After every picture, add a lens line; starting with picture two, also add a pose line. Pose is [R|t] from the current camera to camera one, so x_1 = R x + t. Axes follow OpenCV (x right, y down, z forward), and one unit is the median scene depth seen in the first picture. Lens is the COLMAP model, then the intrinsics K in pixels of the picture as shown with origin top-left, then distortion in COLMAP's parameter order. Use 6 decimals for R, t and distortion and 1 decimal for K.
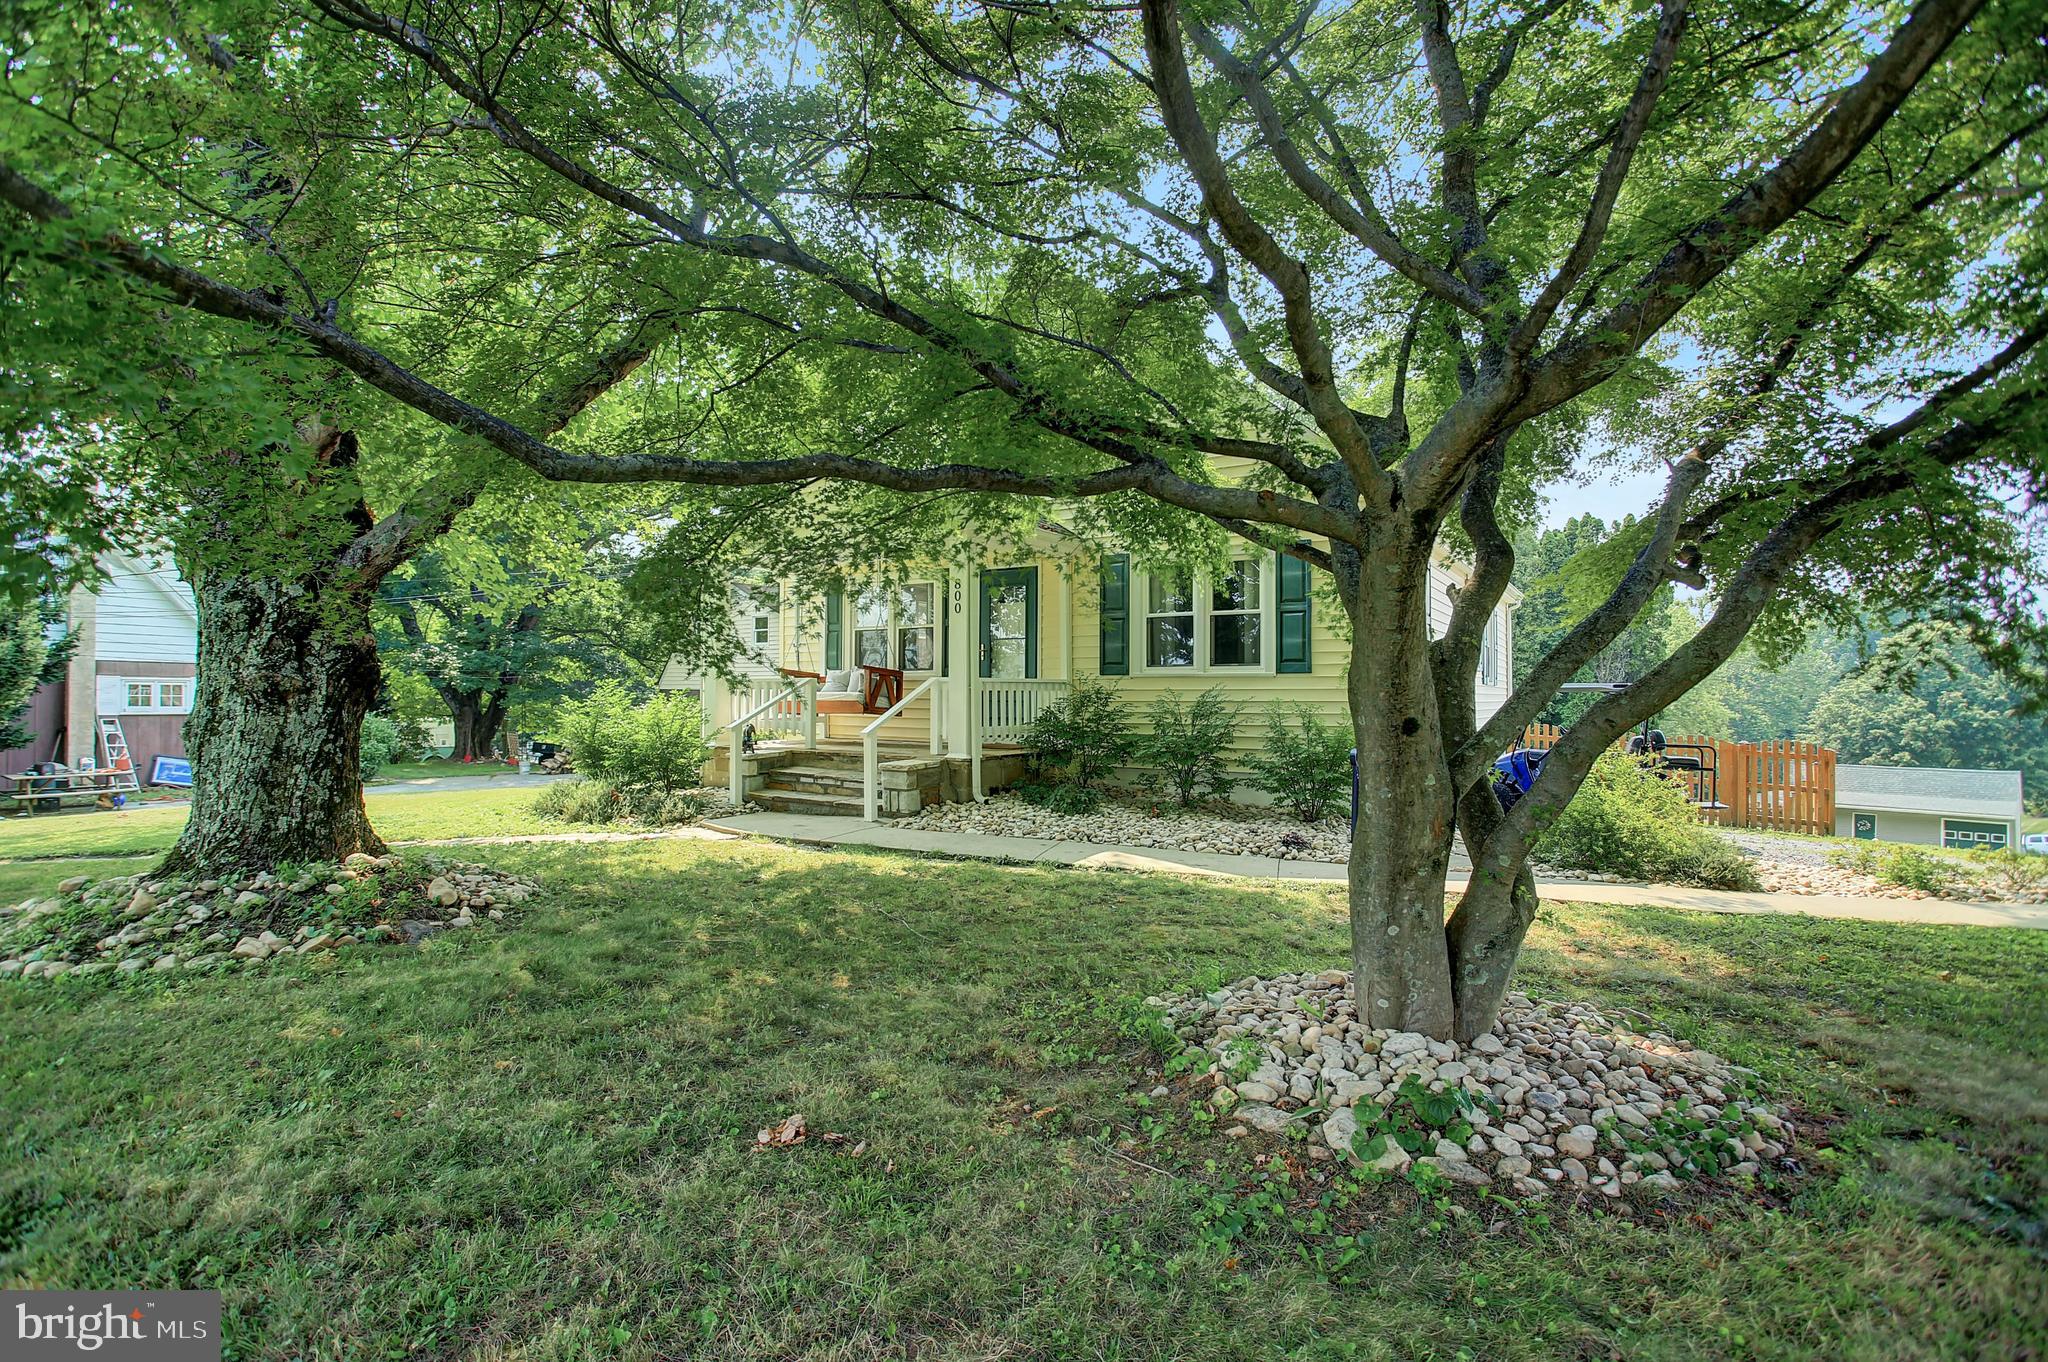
lens RADIAL K [[1014.0, 0, 1015.0], [0, 1014.0, 679.4], [0, 0, 1]] dist [-0.026901, 0.006258]
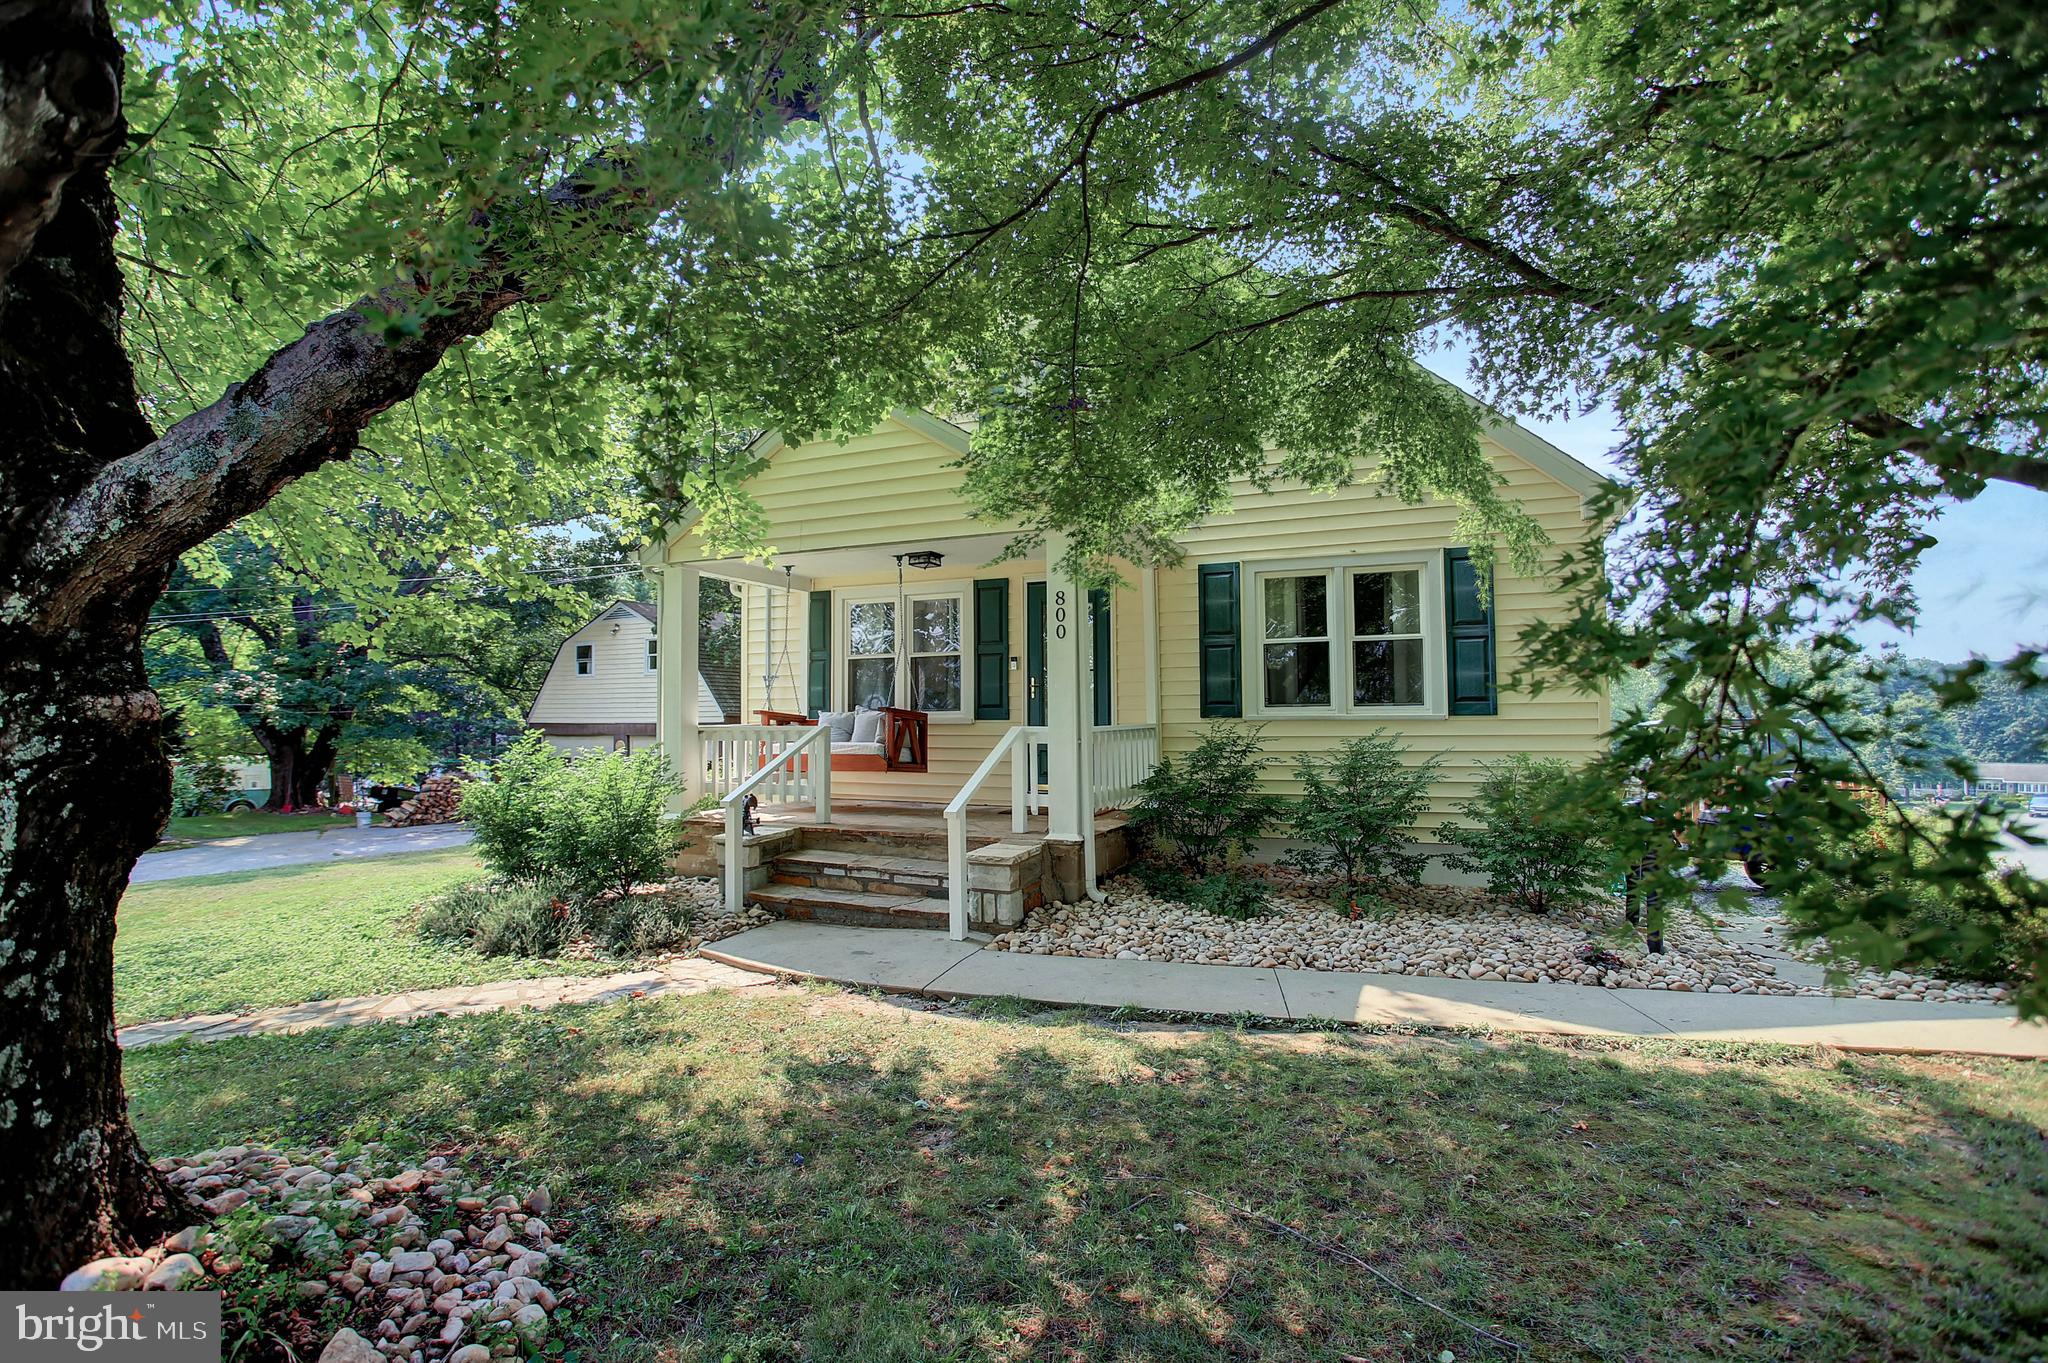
lens RADIAL K [[1014.0, 0, 1028.4], [0, 1014.0, 681.4], [0, 0, 1]] dist [-0.026901, 0.006258]
pose [[0.989367, -0.005647, 0.145328, -0.163665], [0.008352, 0.999803, -0.018012, -0.019450], [-0.145198, 0.019035, 0.989220, 0.256634]]
